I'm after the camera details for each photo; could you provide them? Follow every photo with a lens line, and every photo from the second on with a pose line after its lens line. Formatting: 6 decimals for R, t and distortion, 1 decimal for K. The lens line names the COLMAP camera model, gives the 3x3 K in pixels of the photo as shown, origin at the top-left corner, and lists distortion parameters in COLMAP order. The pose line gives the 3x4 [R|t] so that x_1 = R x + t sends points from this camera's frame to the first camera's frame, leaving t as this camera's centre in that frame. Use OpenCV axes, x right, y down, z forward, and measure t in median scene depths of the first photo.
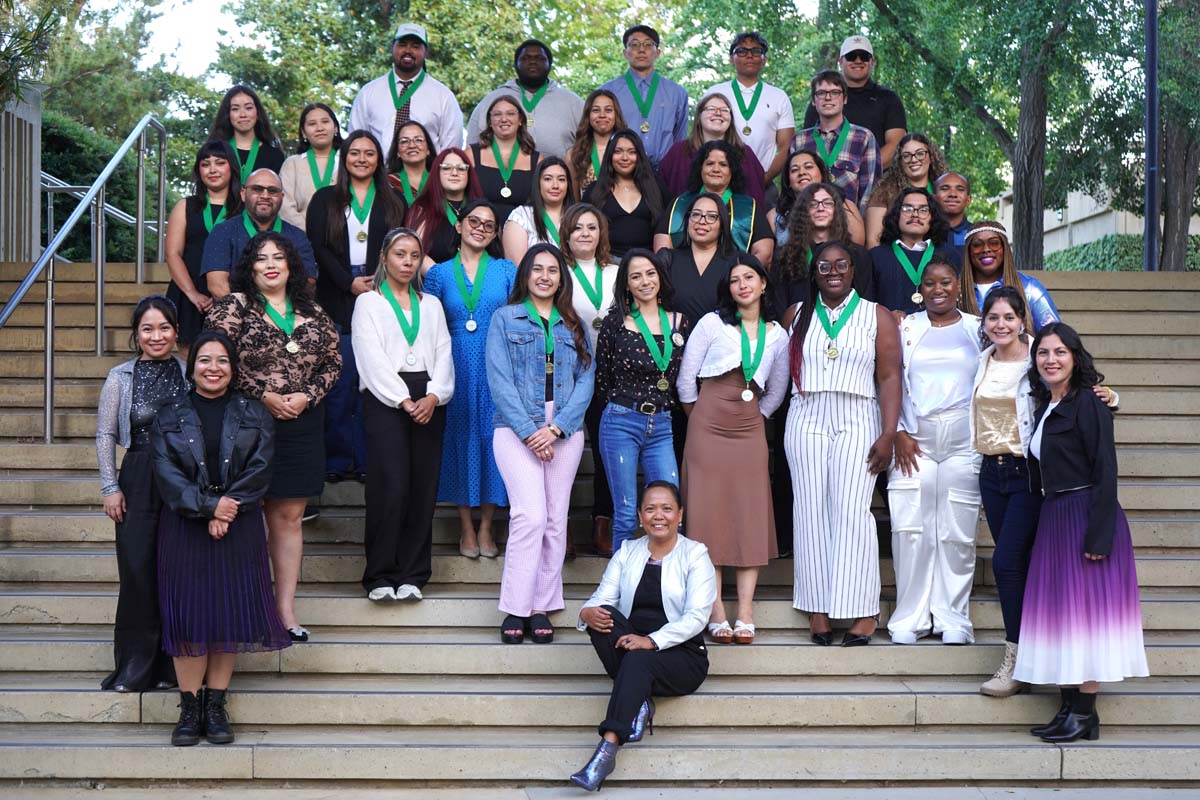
lens RADIAL K [[1656.8, 0, 600.0], [0, 1656.8, 400.0], [0, 0, 1]] dist [0.015120, 0.058790]
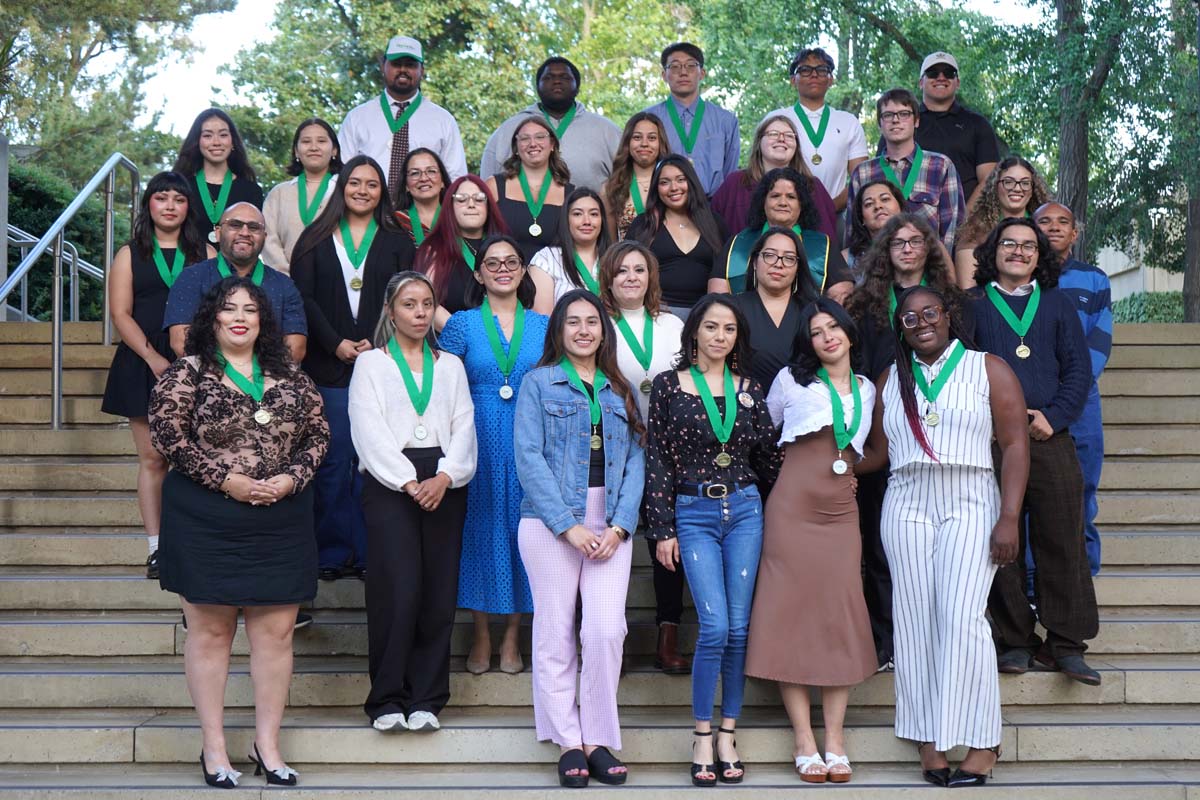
lens RADIAL K [[1681.0, 0, 600.0], [0, 1681.0, 400.0], [0, 0, 1]] dist [0.034940, 0.022685]
pose [[0.999975, -0.006828, -0.001801, -0.021471], [0.006752, 0.999206, -0.039266, -0.005984], [0.002067, 0.039253, 0.999227, 0.143723]]
